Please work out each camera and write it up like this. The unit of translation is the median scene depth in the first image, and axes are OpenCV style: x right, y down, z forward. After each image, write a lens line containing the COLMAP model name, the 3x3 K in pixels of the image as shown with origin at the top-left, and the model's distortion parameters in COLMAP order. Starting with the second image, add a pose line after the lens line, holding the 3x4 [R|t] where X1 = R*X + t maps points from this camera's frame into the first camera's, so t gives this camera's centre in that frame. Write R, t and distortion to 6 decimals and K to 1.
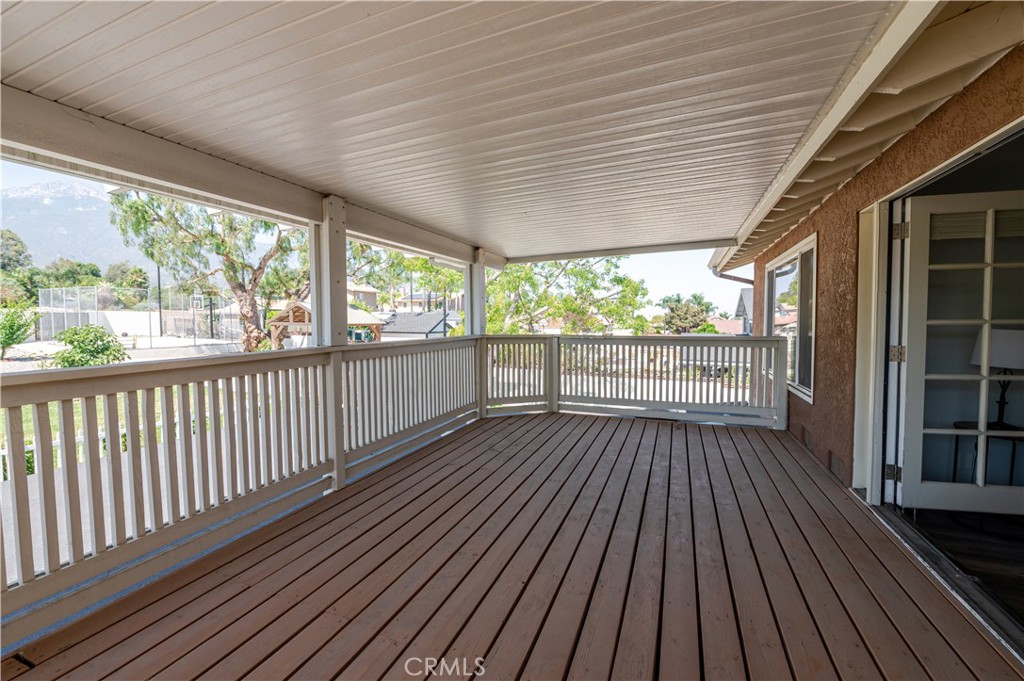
lens RADIAL K [[422.4, 0, 509.0], [0, 422.4, 343.0], [0, 0, 1]] dist [-0.001316, -0.000143]
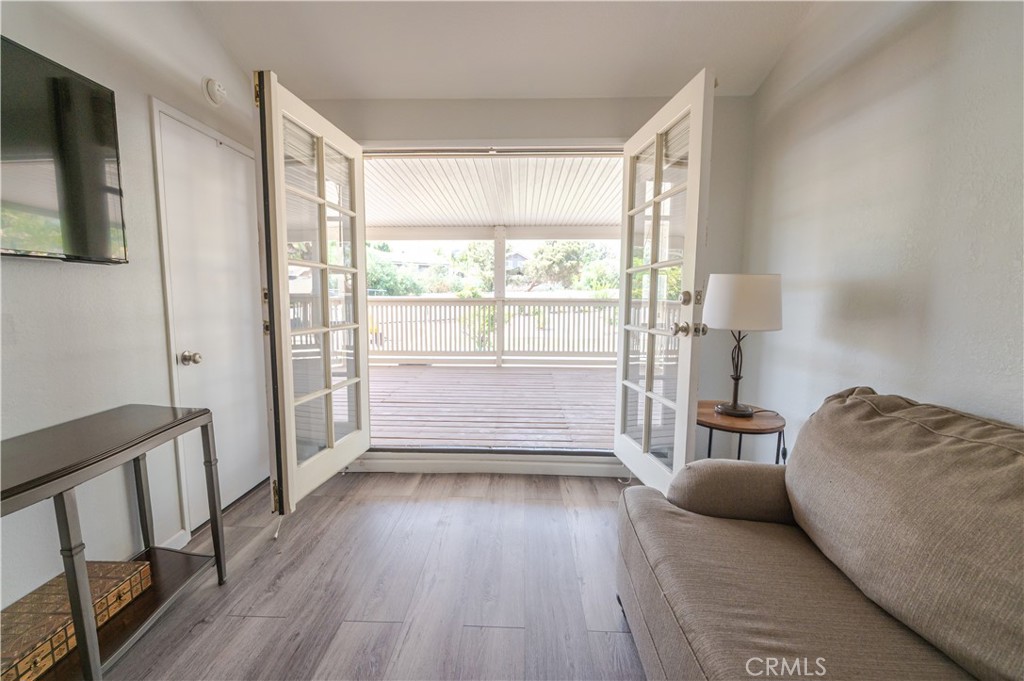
lens RADIAL K [[412.3, 0, 512.9], [0, 412.3, 342.8], [0, 0, 1]] dist [-0.008536, -0.000488]
pose [[0.341440, 0.107741, -0.933708, 1.095209], [-0.058071, 0.993929, 0.093454, 0.024447], [0.938108, 0.022313, 0.345623, 0.259099]]
